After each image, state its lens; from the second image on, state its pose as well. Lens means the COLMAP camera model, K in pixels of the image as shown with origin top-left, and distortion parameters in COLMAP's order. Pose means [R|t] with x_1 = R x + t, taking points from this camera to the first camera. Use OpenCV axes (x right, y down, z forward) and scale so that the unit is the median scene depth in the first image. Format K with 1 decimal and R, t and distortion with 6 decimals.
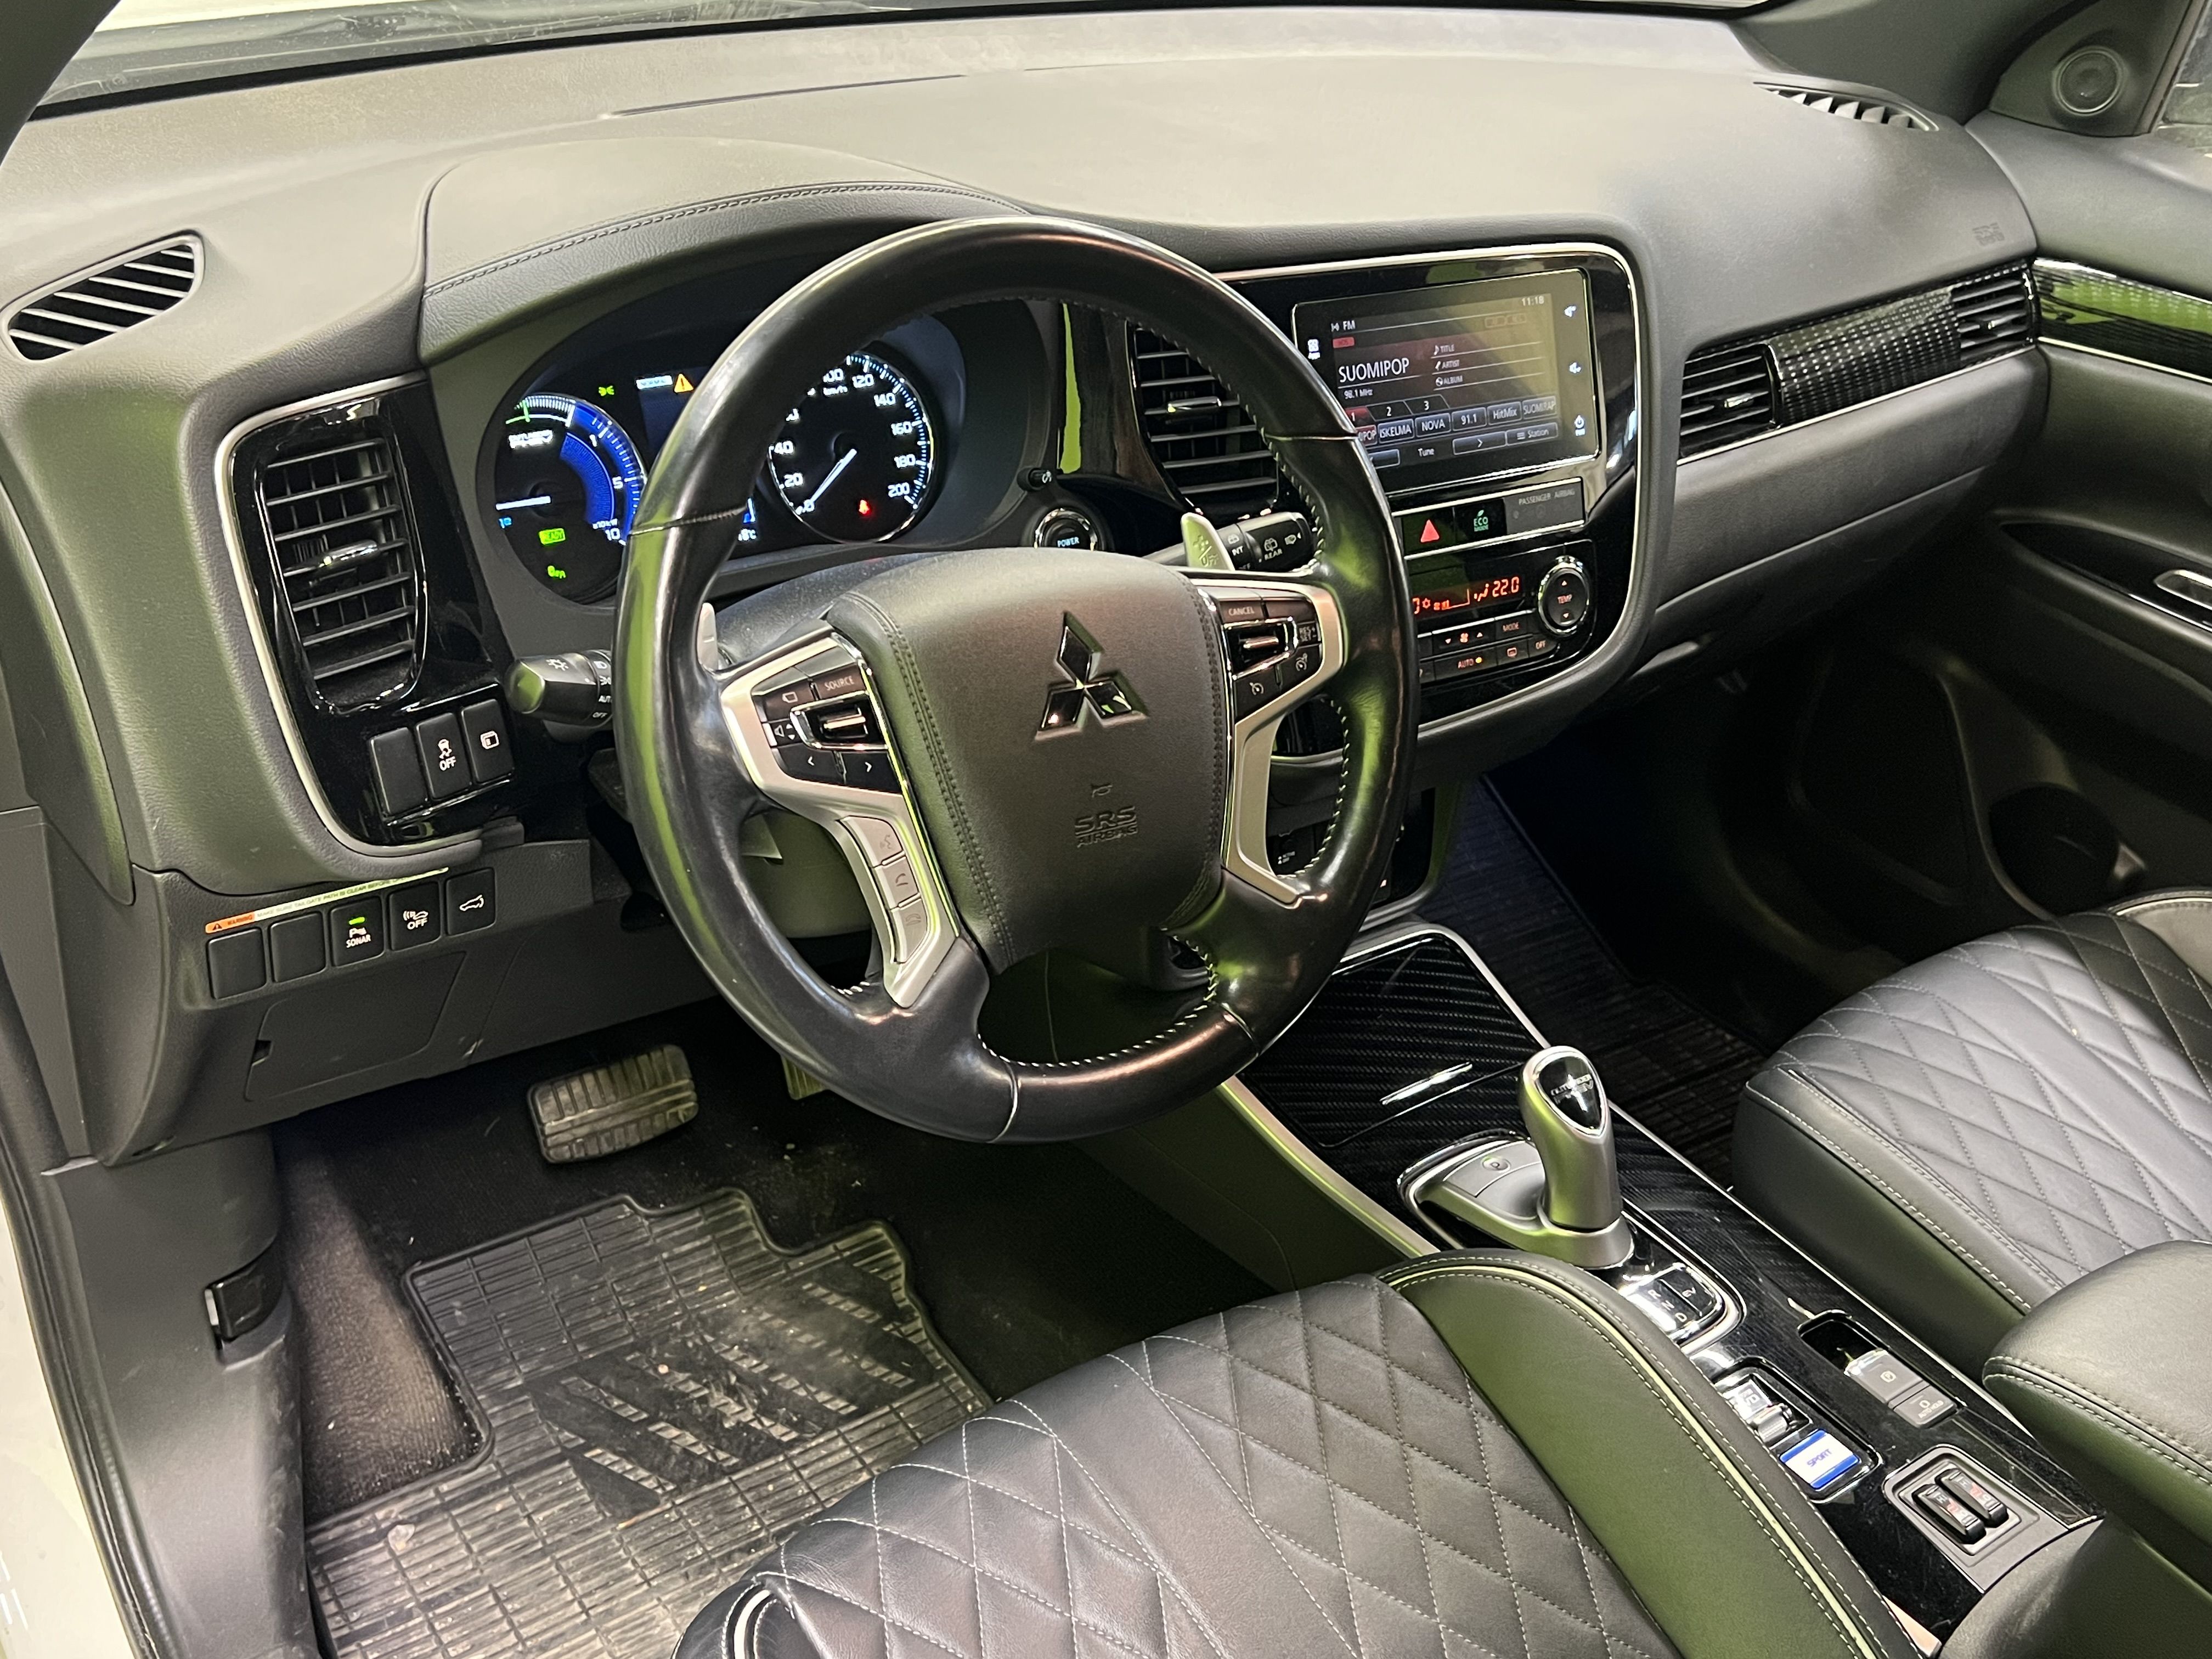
lens RADIAL K [[2189.5, 0, 1107.5], [0, 2189.5, 833.0], [0, 0, 1]] dist [0.007565, 0.000000]
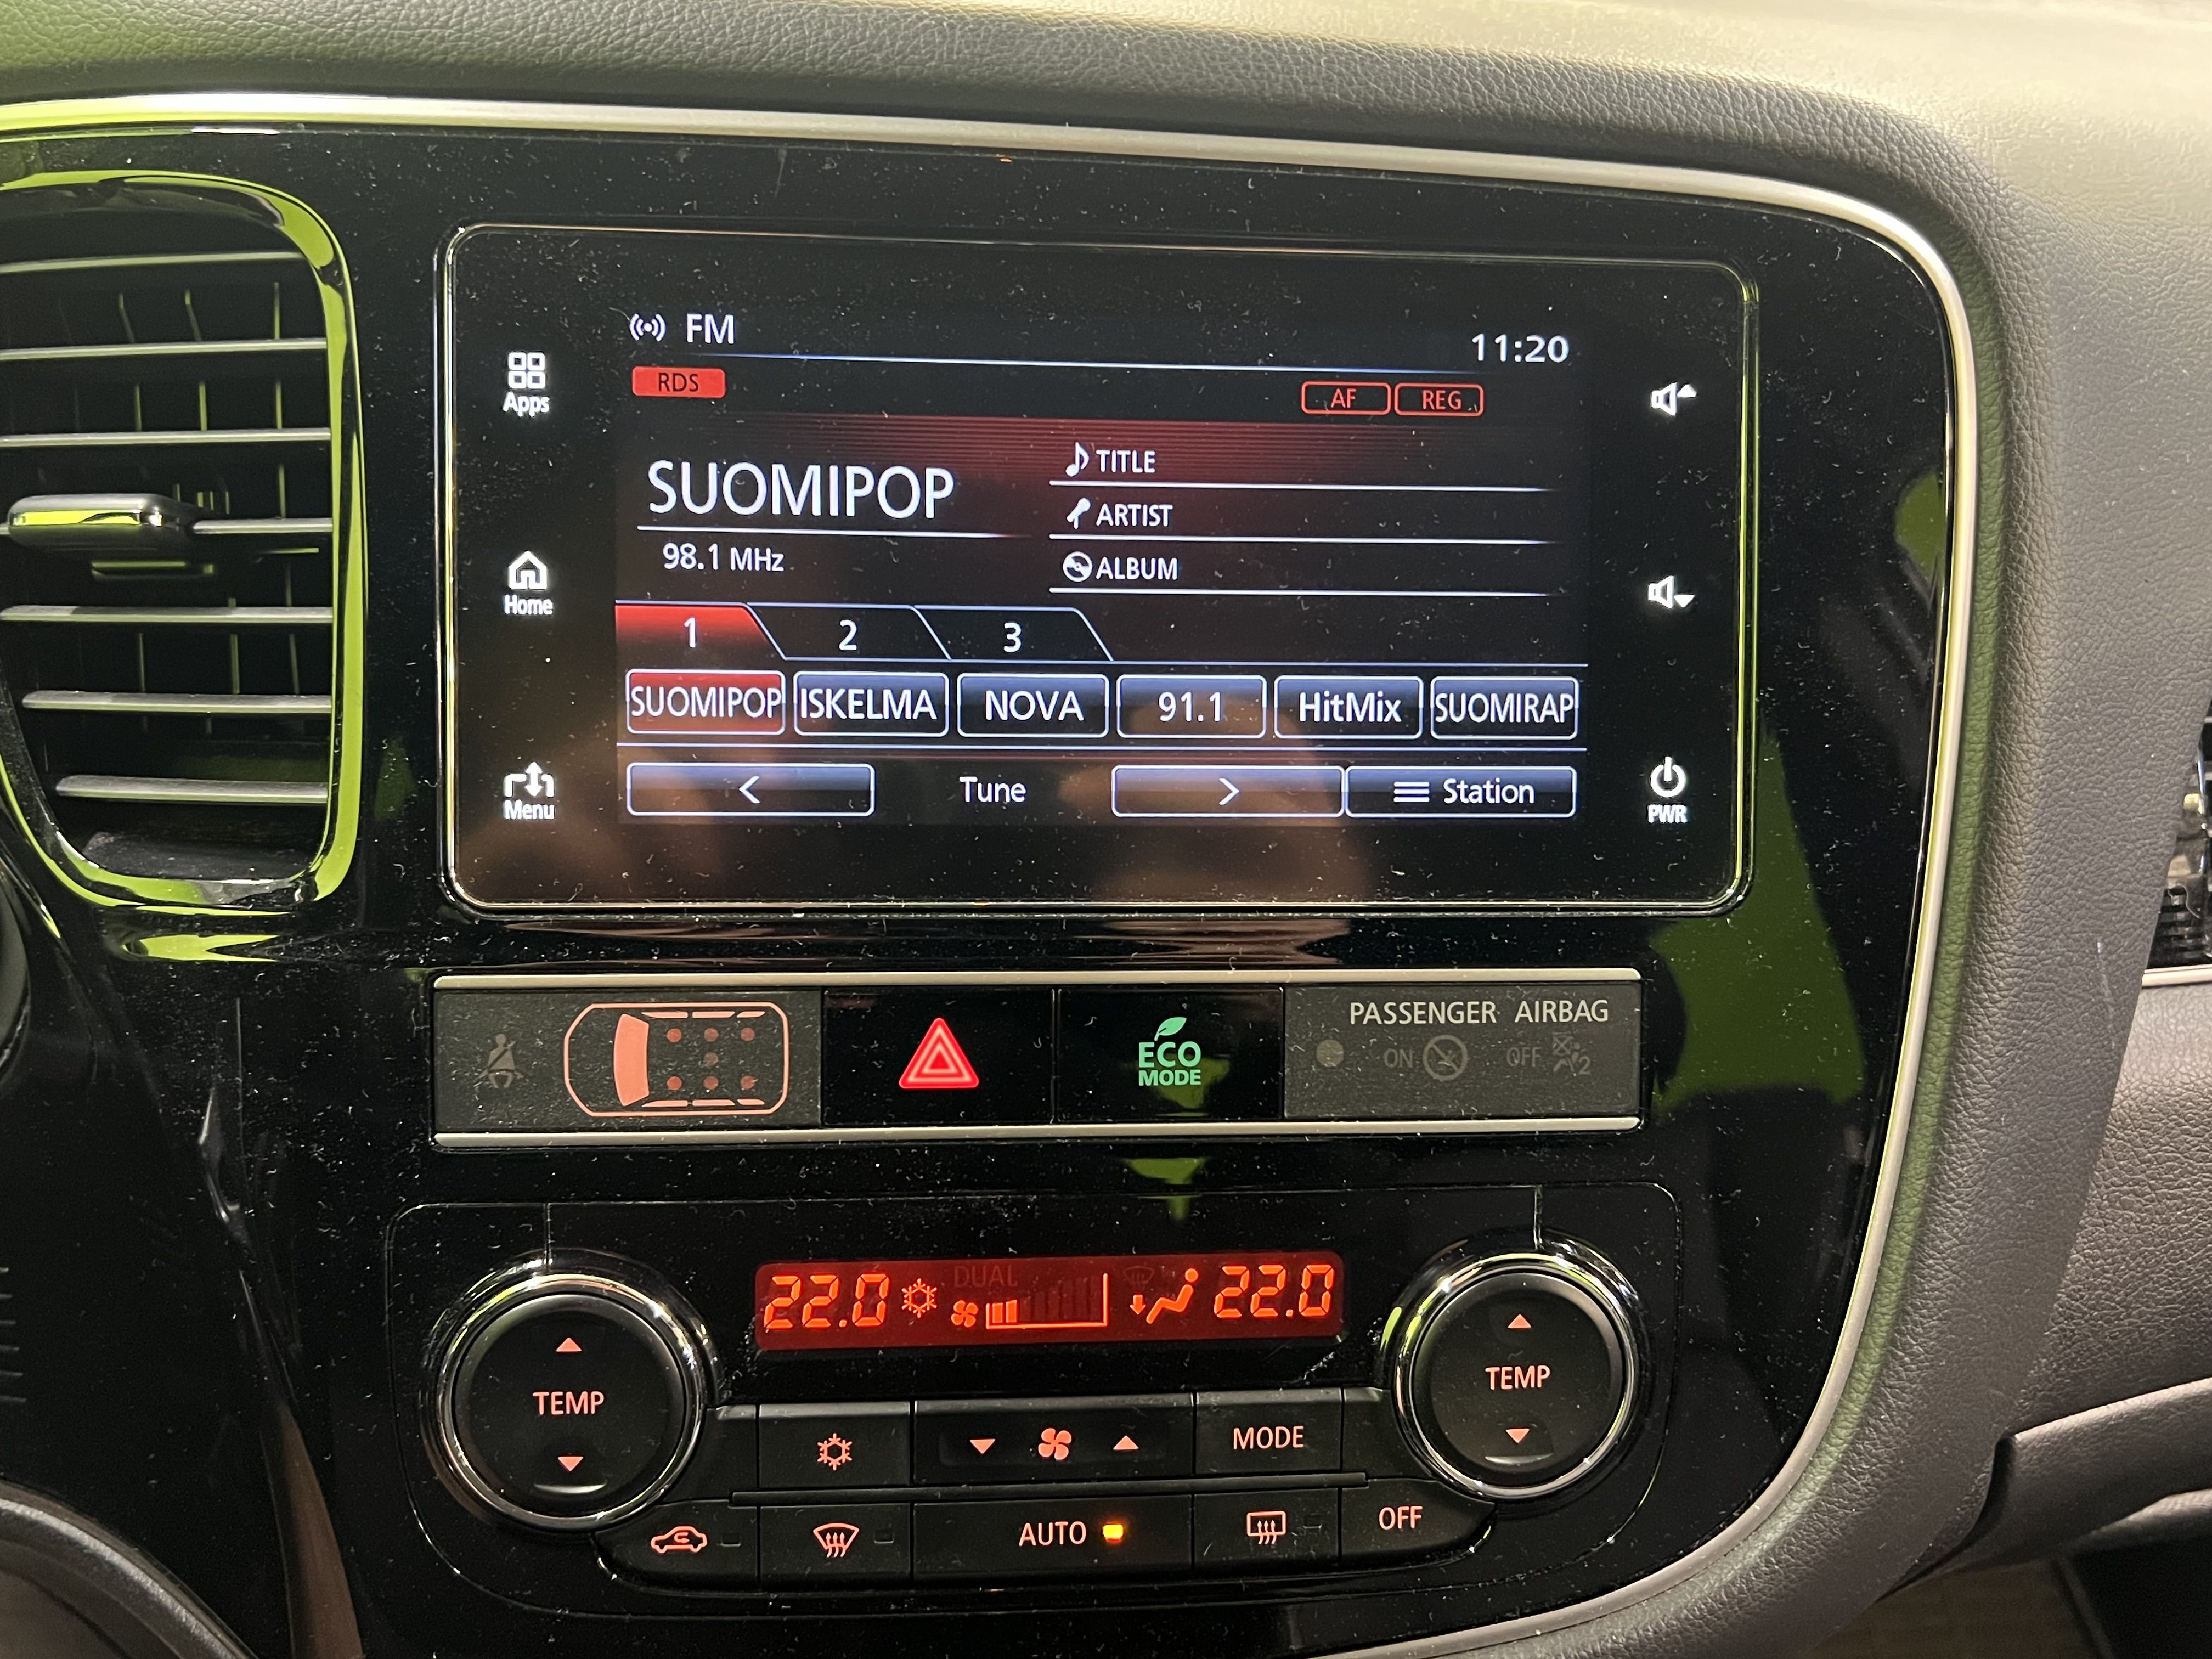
lens RADIAL K [[1956.9, 0, 1100.4], [0, 1956.9, 823.3], [0, 0, 1]] dist [0.019653, 0.000101]
pose [[0.888529, 0.140217, -0.436870, 0.273593], [-0.210731, 0.970505, -0.117105, -0.141430], [0.407564, 0.196113, 0.891869, 0.769212]]
